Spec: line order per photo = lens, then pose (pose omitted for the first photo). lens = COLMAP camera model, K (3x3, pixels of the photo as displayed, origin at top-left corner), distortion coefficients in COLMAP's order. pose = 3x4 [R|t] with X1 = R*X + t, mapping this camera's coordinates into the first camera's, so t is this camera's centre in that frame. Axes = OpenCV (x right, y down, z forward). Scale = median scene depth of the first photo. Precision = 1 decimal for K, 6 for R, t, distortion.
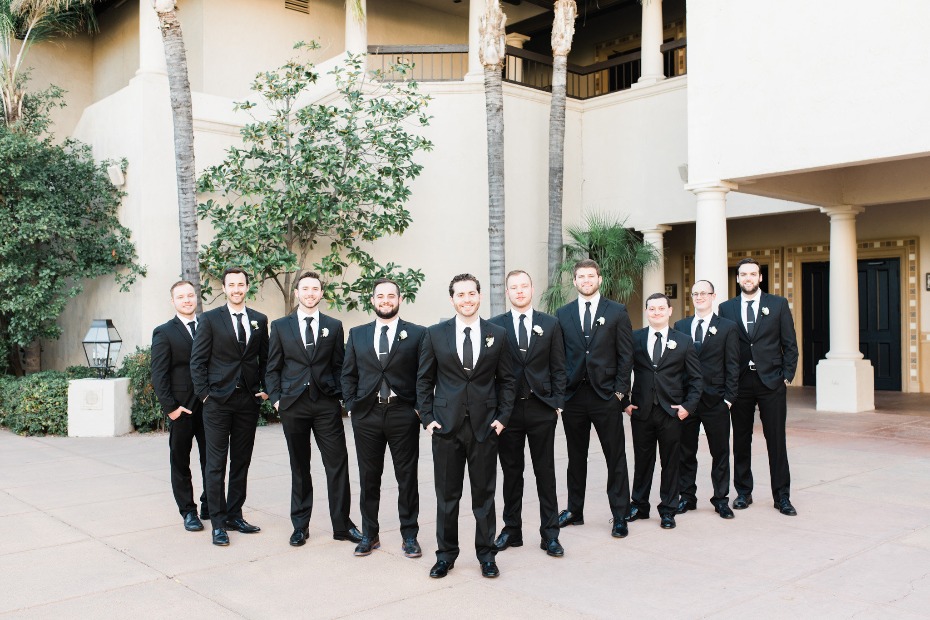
lens RADIAL K [[941.8, 0, 468.9], [0, 941.8, 340.9], [0, 0, 1]] dist [-0.005440, -0.009098]
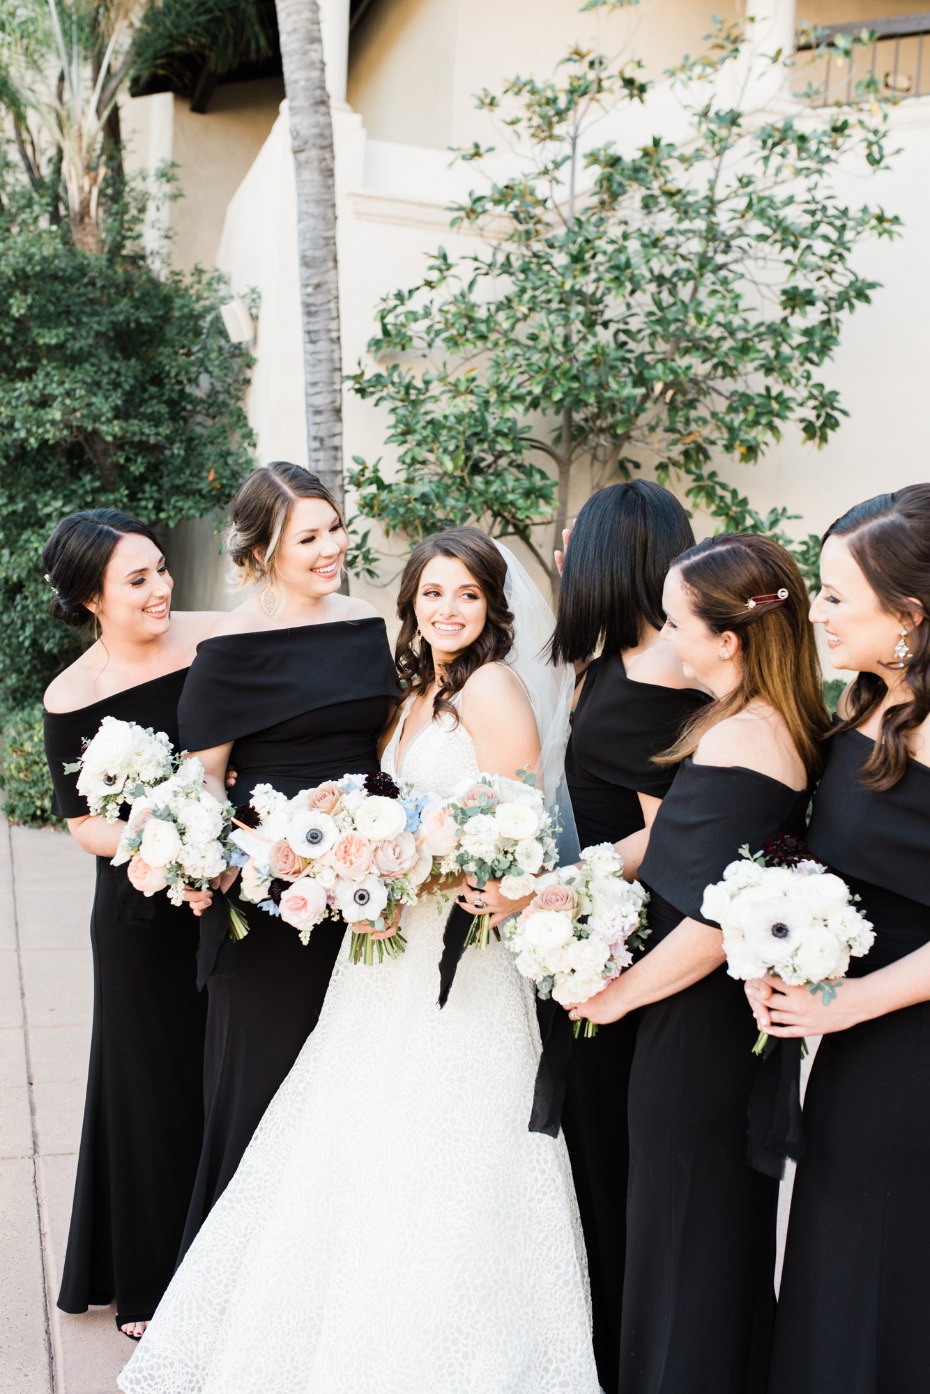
lens RADIAL K [[1411.7, 0, 462.3], [0, 1411.7, 734.7], [0, 0, 1]] dist [-0.005440, -0.009098]
pose [[0.905691, 0.082075, -0.415917, 0.064970], [-0.065016, 0.996365, 0.055039, -0.005757], [0.418922, -0.022807, 0.907736, 0.360713]]
